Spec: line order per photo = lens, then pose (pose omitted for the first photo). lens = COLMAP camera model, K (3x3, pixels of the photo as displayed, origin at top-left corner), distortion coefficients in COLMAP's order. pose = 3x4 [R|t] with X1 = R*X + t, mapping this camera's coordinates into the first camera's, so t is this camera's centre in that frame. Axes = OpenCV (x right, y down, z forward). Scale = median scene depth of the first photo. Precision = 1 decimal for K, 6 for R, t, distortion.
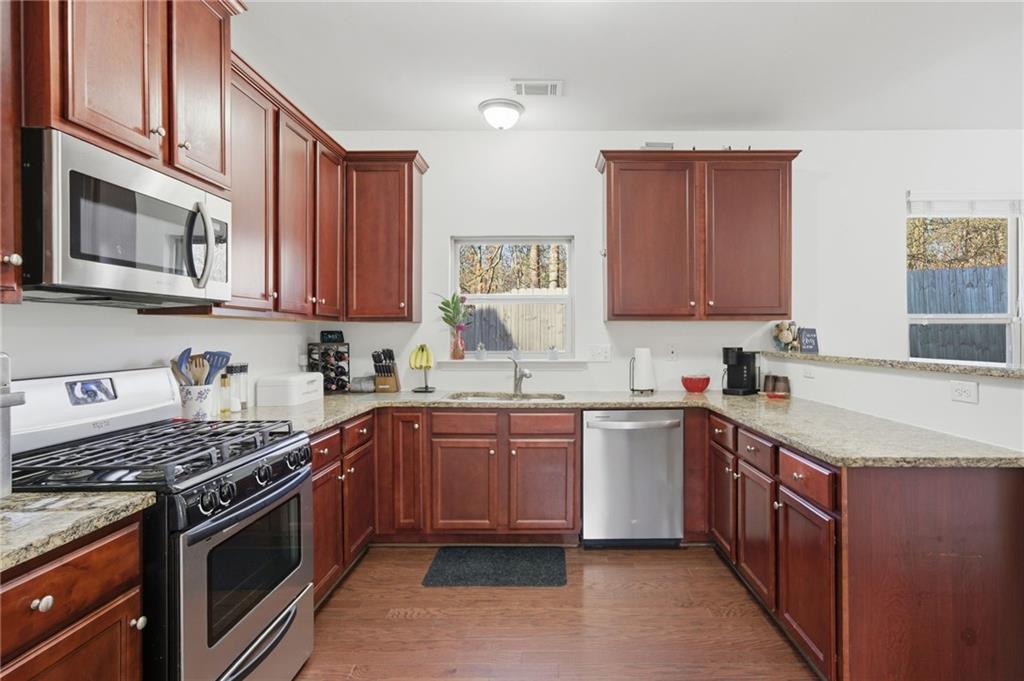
lens RADIAL K [[509.4, 0, 517.2], [0, 509.4, 335.2], [0, 0, 1]] dist [-0.000628, 0.001883]
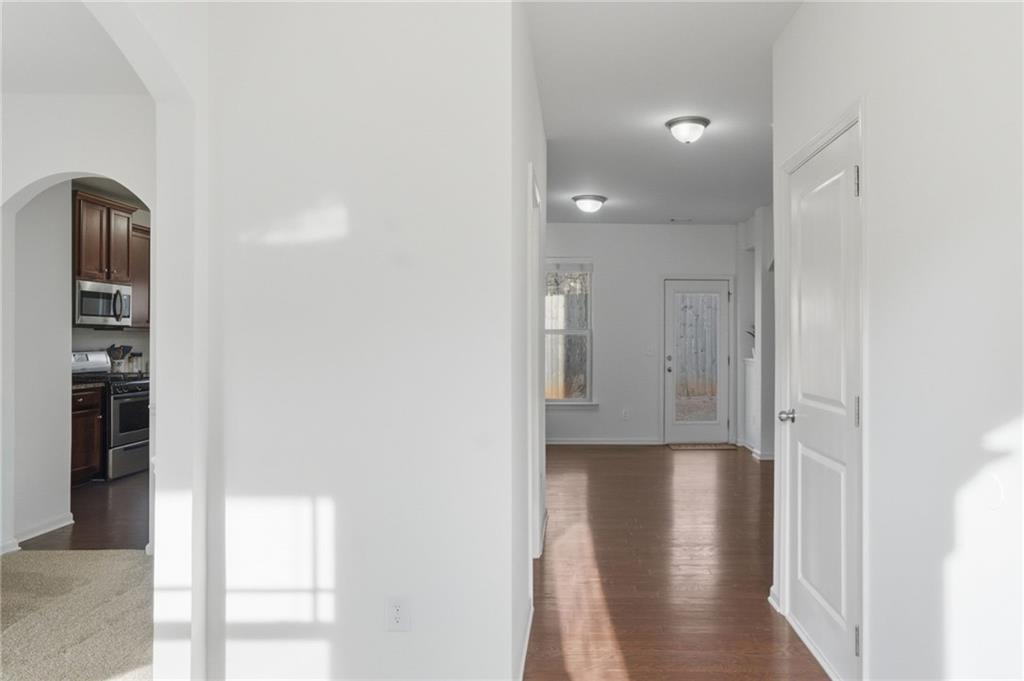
lens RADIAL K [[650.2, 0, 515.7], [0, 650.2, 340.6], [0, 0, 1]] dist [0.035339, 0.001874]
pose [[0.999781, 0.006346, -0.019923, 0.940619], [-0.006442, 0.999968, -0.004749, 0.007987], [0.019892, 0.004876, 0.999790, -1.484653]]
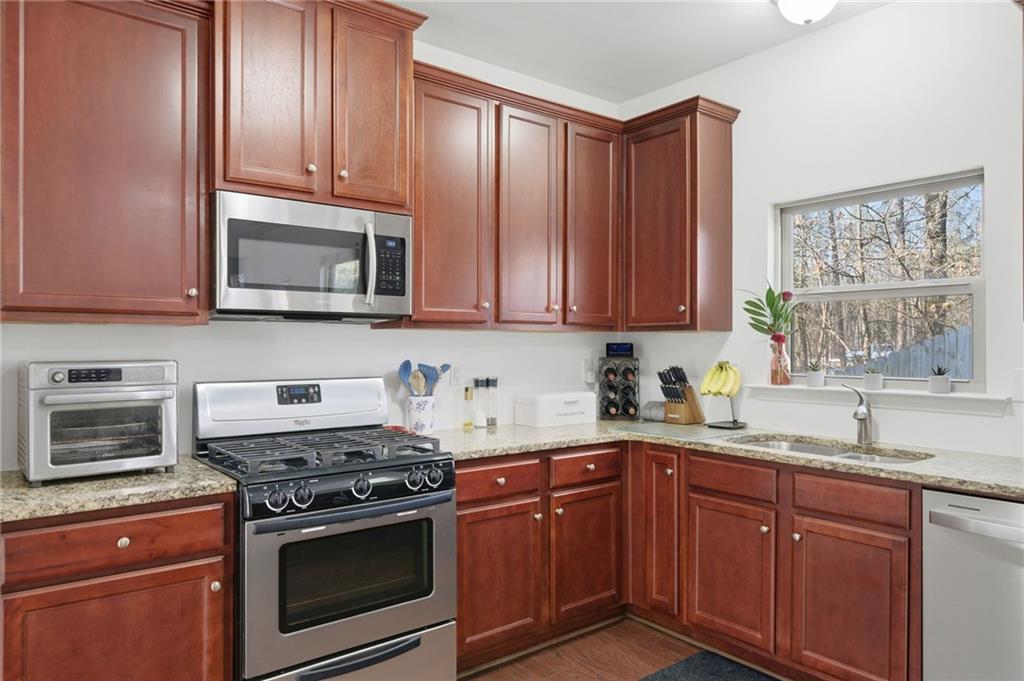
lens RADIAL K [[631.2, 0, 511.2], [0, 631.2, 345.0], [0, 0, 1]] dist [0.000376, -0.001709]
pose [[0.646014, -0.003757, -0.763317, 0.345037], [-0.001700, 0.999978, -0.006360, 0.001222], [0.763324, 0.005406, 0.645993, 0.230943]]
